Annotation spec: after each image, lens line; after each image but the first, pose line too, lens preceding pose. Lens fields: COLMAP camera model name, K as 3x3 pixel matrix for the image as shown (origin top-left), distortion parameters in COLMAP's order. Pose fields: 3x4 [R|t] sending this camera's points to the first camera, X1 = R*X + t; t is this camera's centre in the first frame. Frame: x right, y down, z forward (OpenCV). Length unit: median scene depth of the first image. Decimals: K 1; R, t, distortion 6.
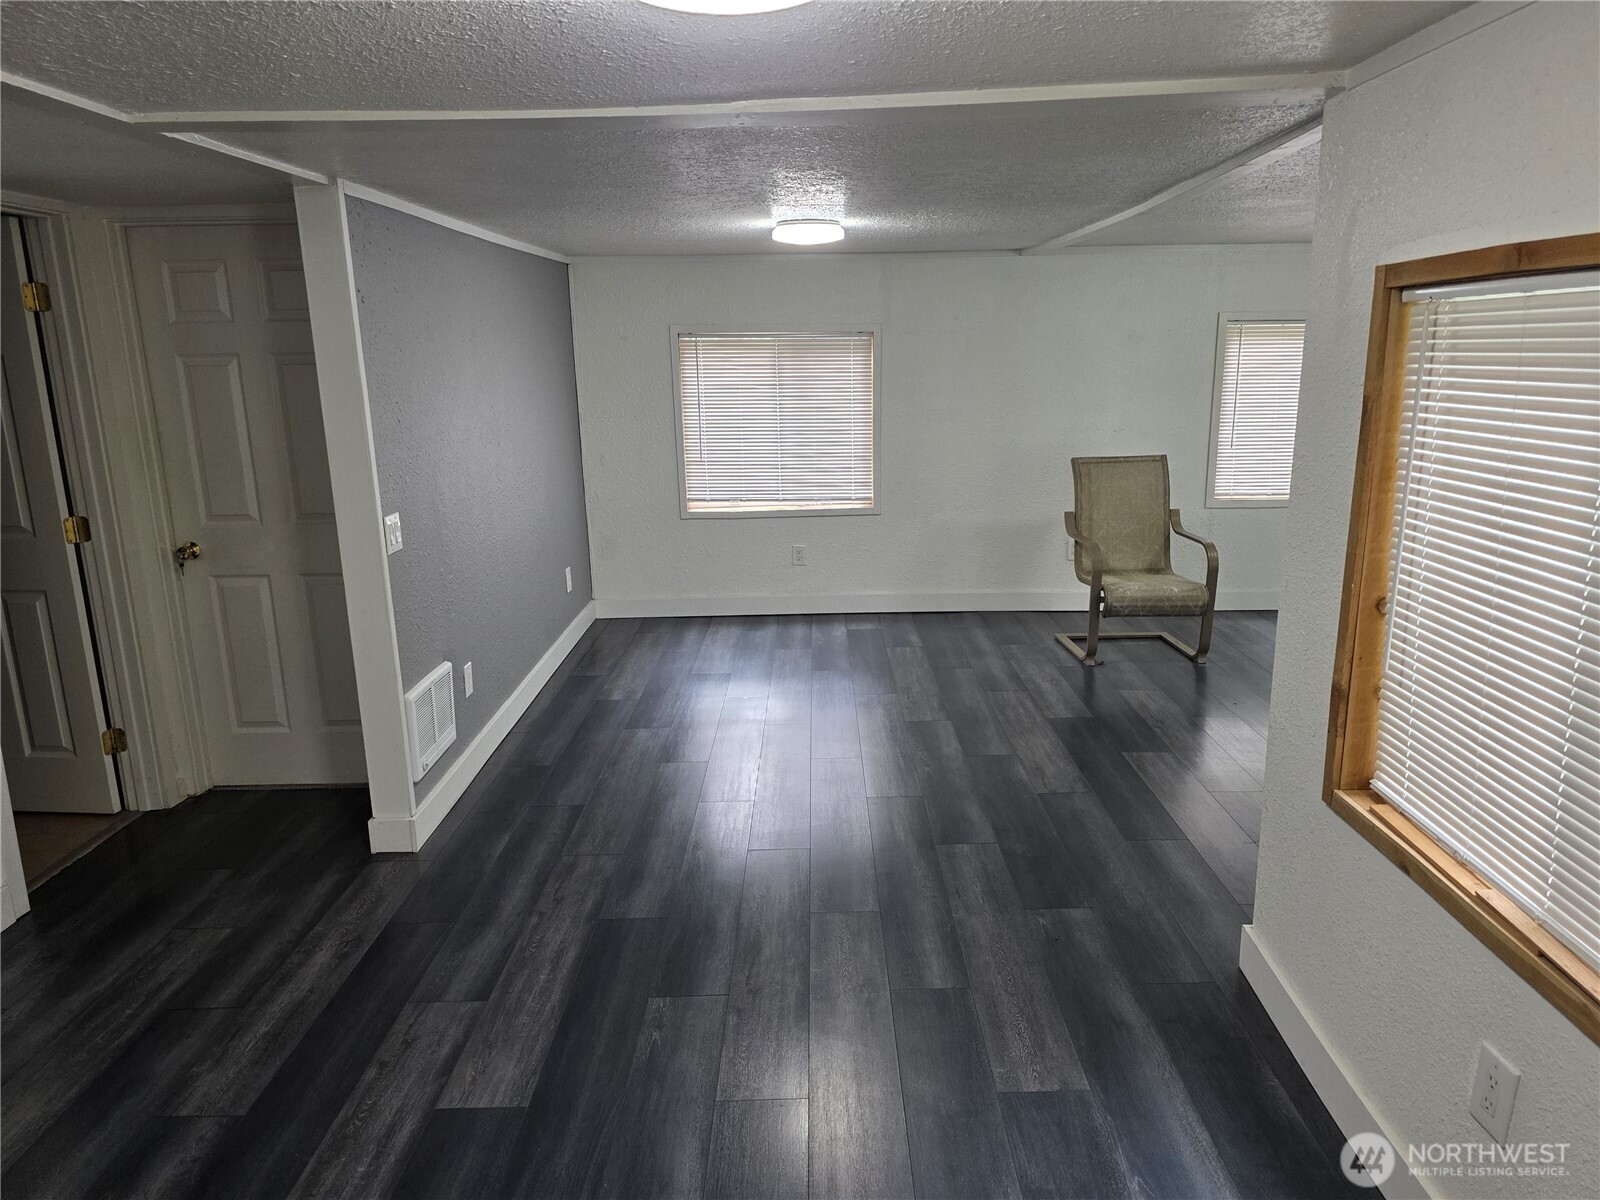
lens RADIAL K [[1074.5, 0, 813.6], [0, 1074.5, 605.8], [0, 0, 1]] dist [0.021510, -0.004568]
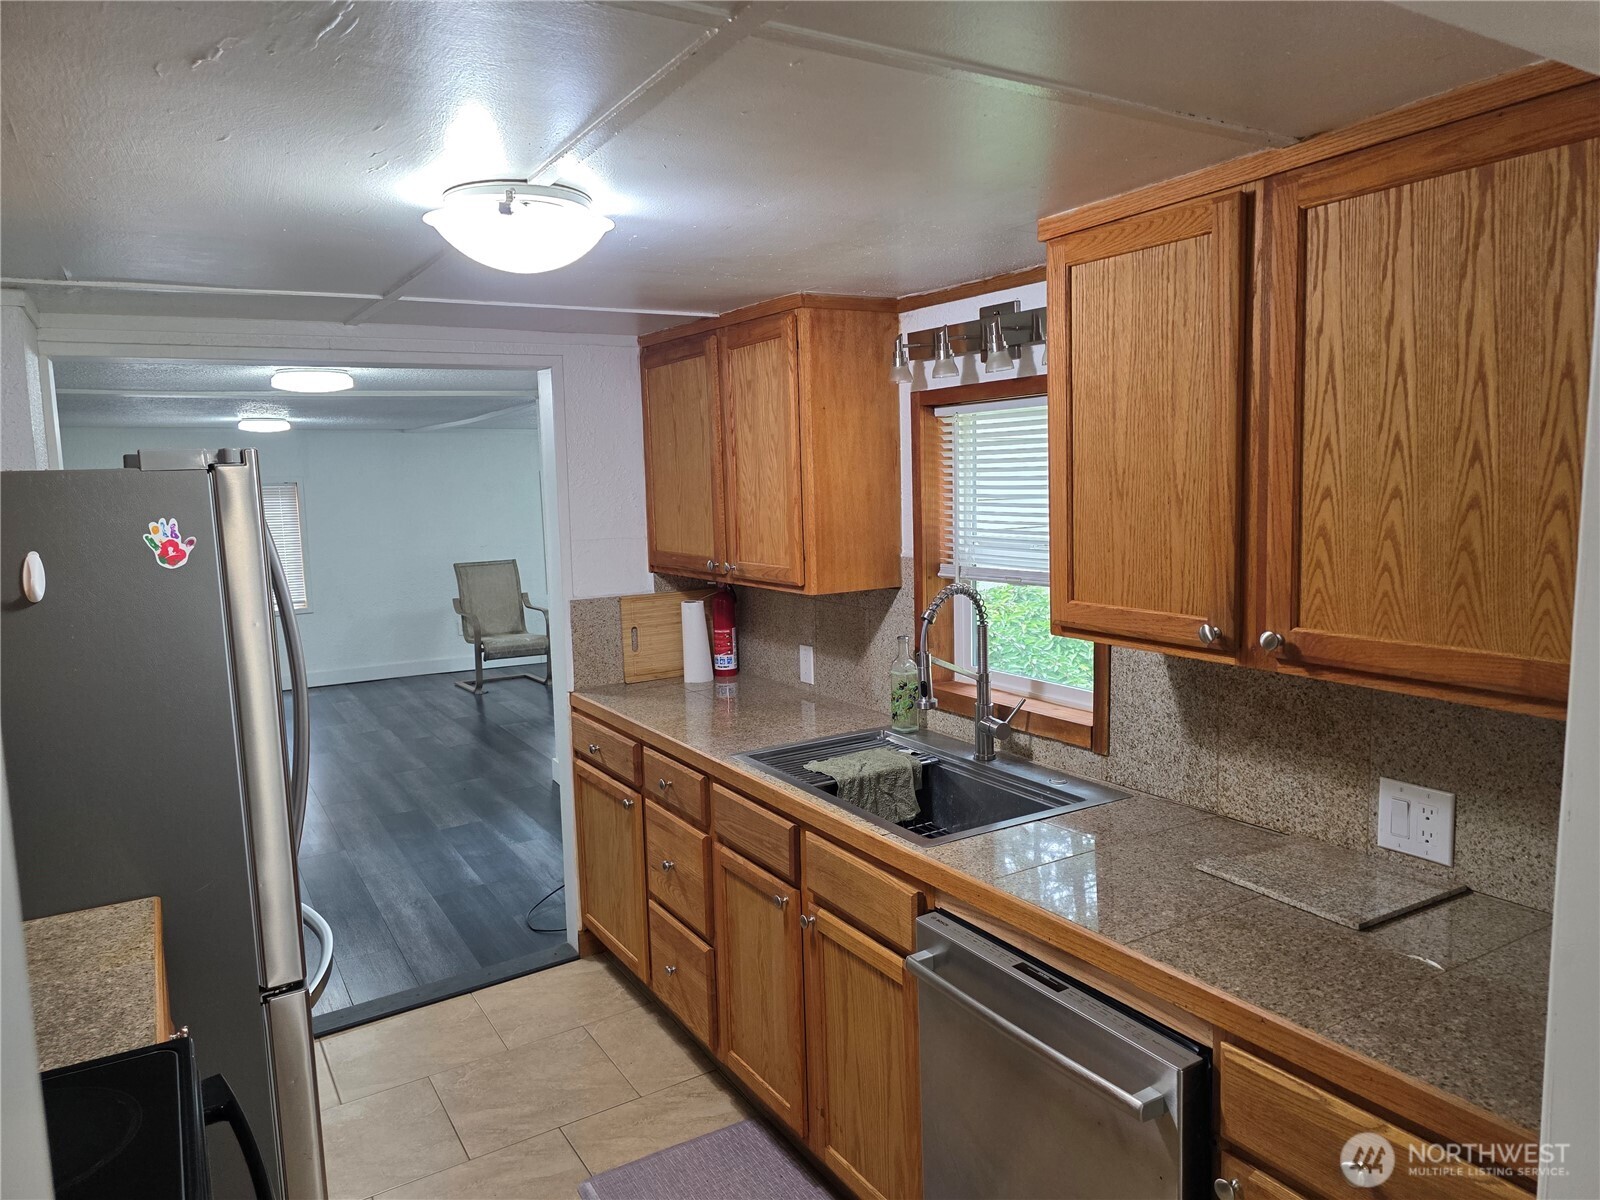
lens RADIAL K [[1074.5, 0, 807.7], [0, 1074.5, 596.3], [0, 0, 1]] dist [0.021510, -0.004568]
pose [[0.855291, -0.066211, 0.513900, -0.120833], [0.135571, 0.985848, -0.098614, 0.130148], [-0.500098, 0.154014, 0.852163, -0.556778]]
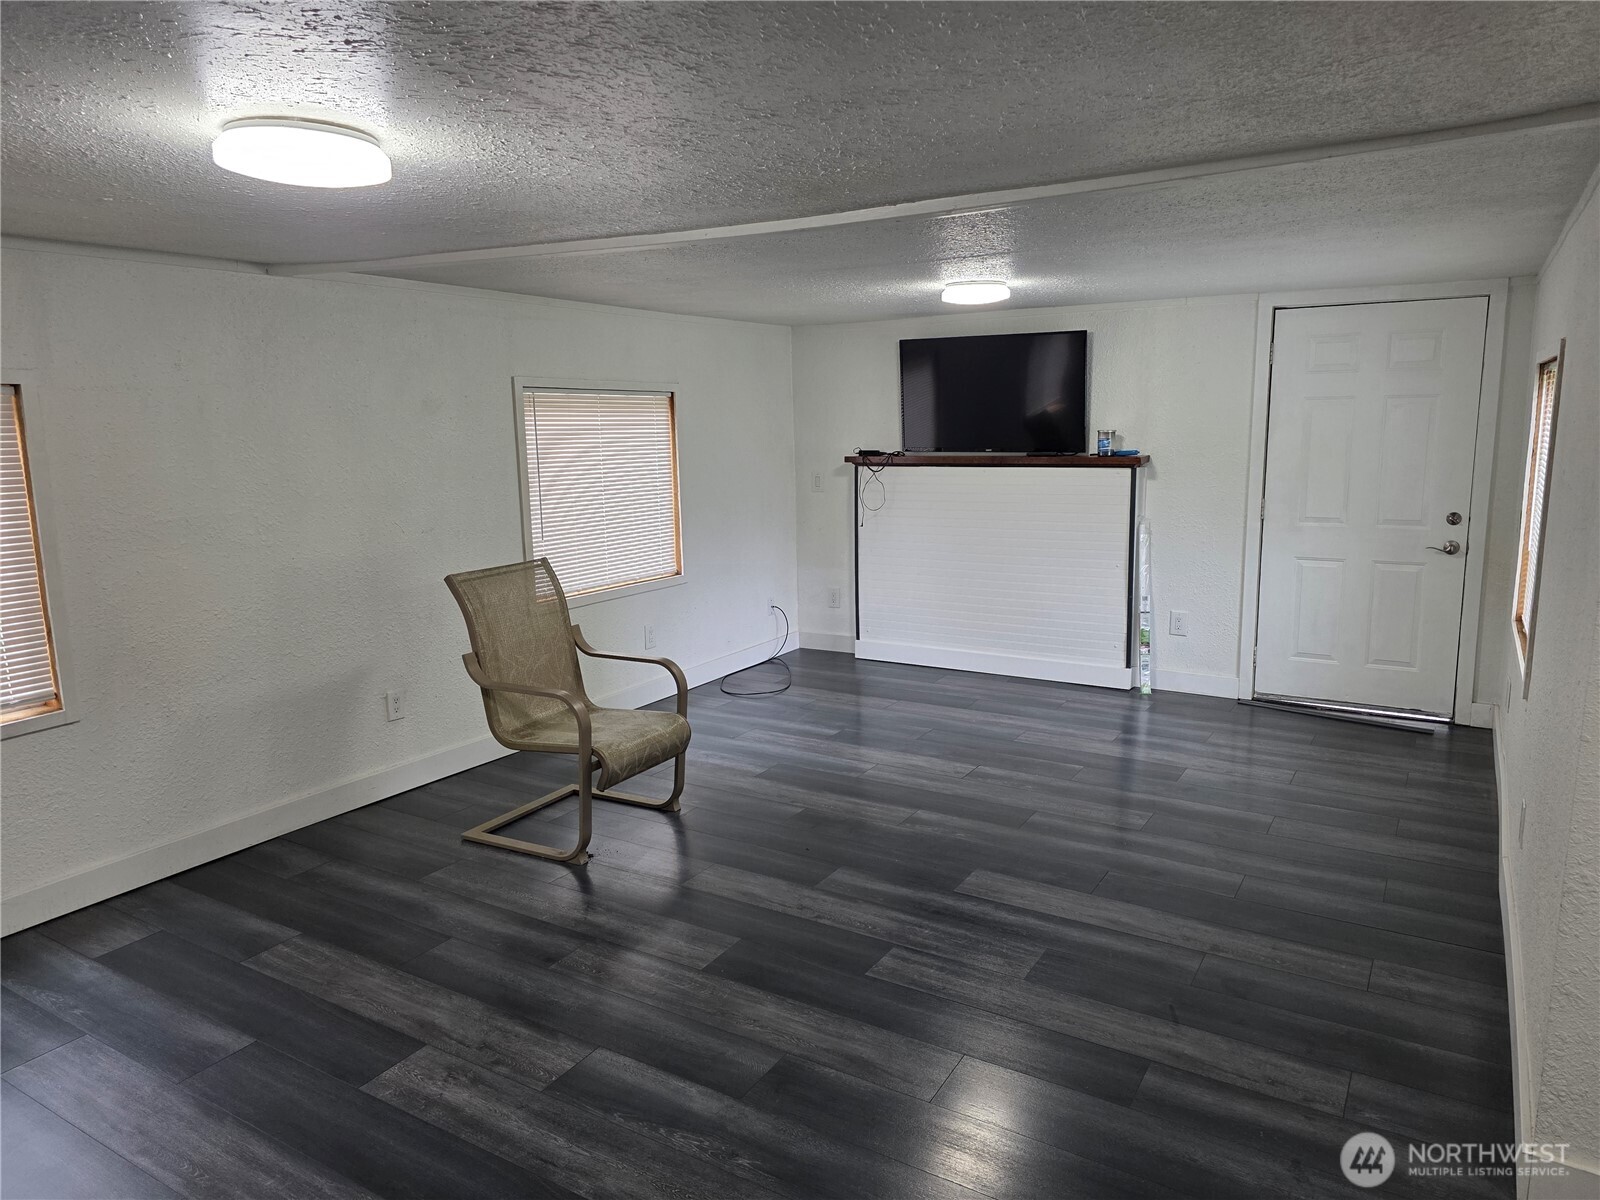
lens RADIAL K [[1074.5, 0, 798.0], [0, 1074.5, 593.4], [0, 0, 1]] dist [0.021510, -0.004568]
pose [[0.522509, -0.147374, 0.839800, -0.226707], [0.207631, 0.977291, 0.042318, -0.113621], [-0.826966, 0.152257, 0.541244, 0.468348]]
